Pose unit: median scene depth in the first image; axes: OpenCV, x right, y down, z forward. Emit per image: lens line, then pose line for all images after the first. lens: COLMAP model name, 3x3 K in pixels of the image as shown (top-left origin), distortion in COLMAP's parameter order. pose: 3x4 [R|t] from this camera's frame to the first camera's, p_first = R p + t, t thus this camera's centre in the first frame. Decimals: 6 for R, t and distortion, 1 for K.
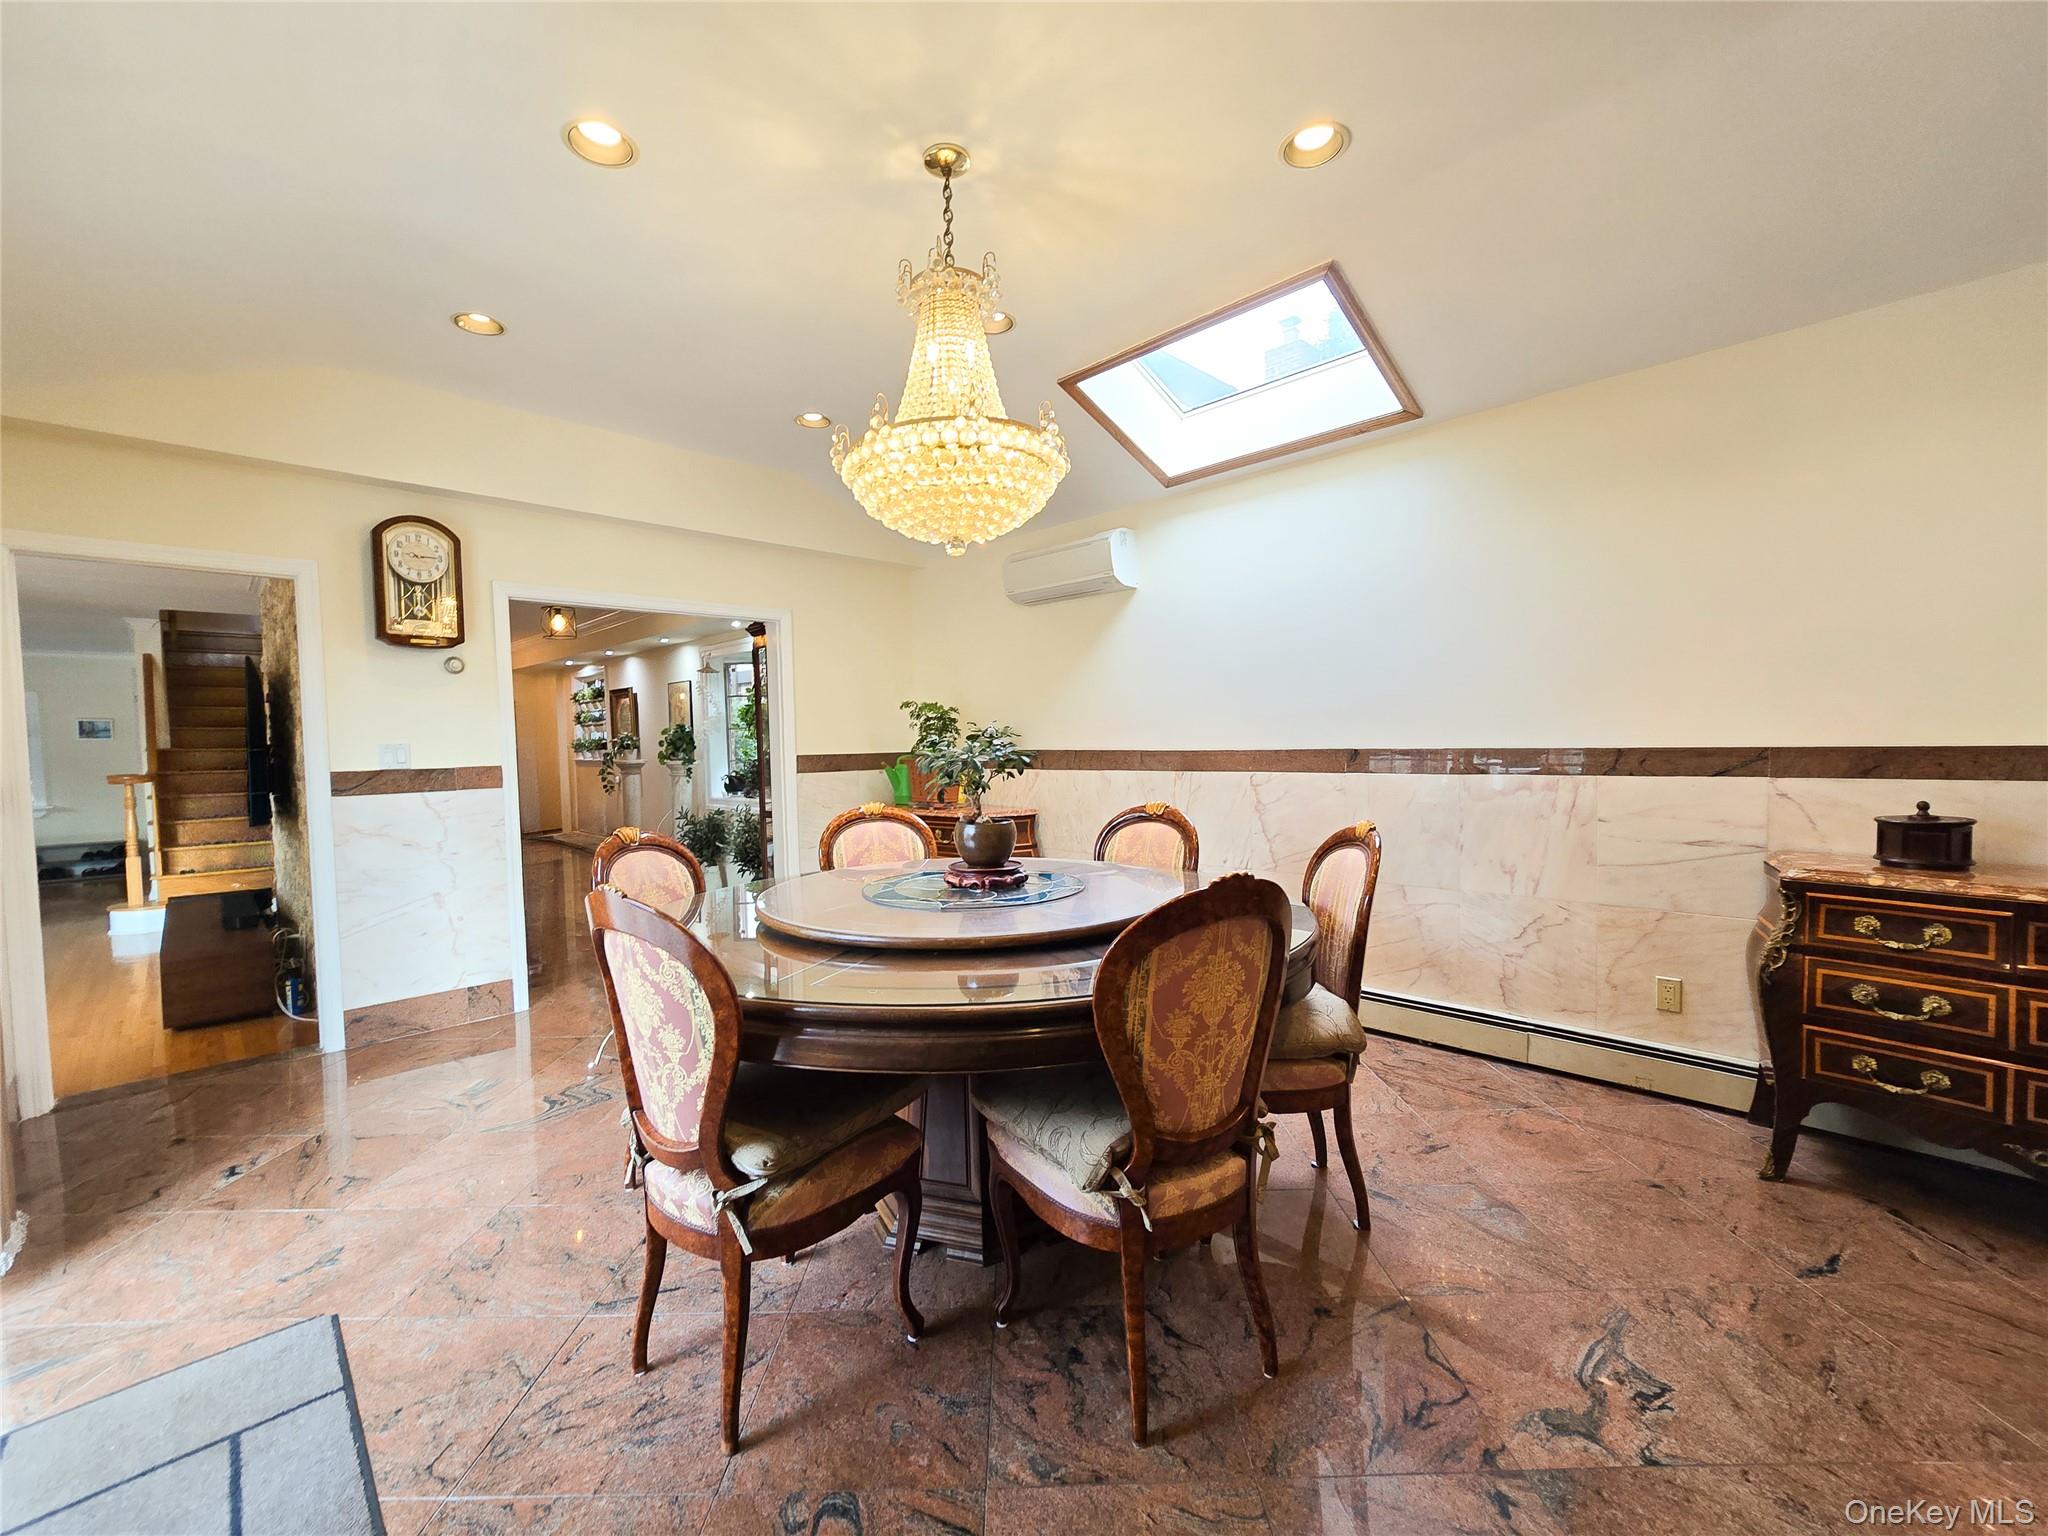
lens RADIAL K [[840.3, 0, 1028.4], [0, 840.3, 765.6], [0, 0, 1]] dist [-0.001999, -0.000593]
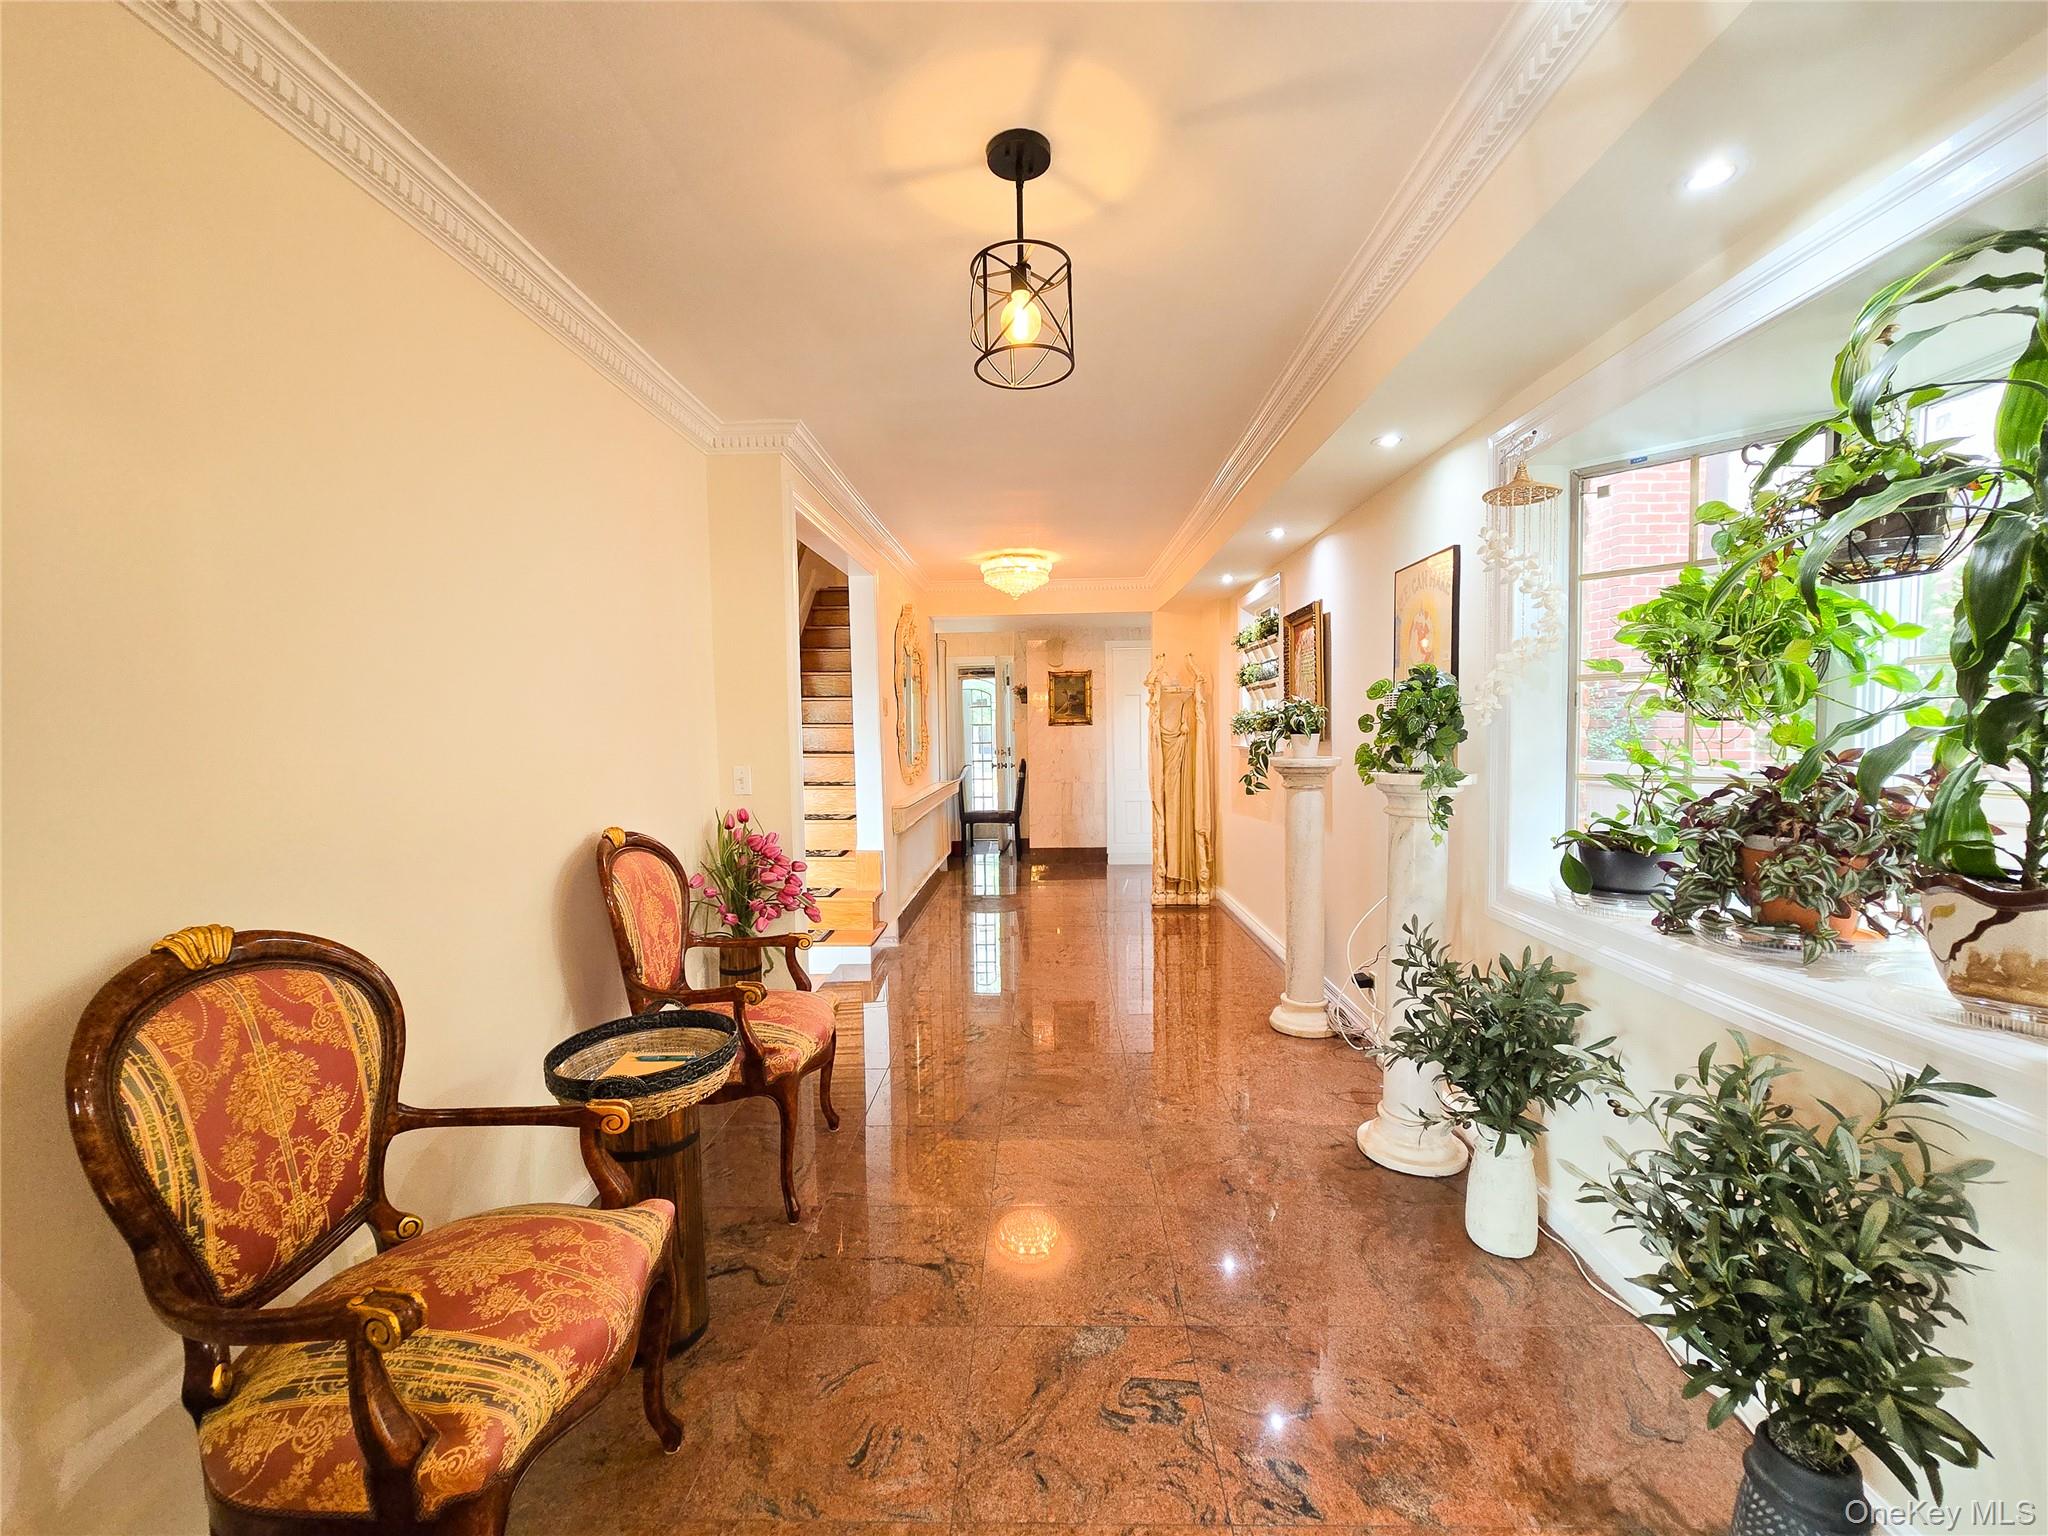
lens RADIAL K [[840.3, 0, 1030.0], [0, 840.3, 779.7], [0, 0, 1]] dist [-0.001999, -0.000593]
pose [[0.677090, 0.056667, -0.733715, -0.258933], [-0.021903, 0.998141, 0.056877, -0.018537], [0.735574, -0.022440, 0.677072, 0.625757]]
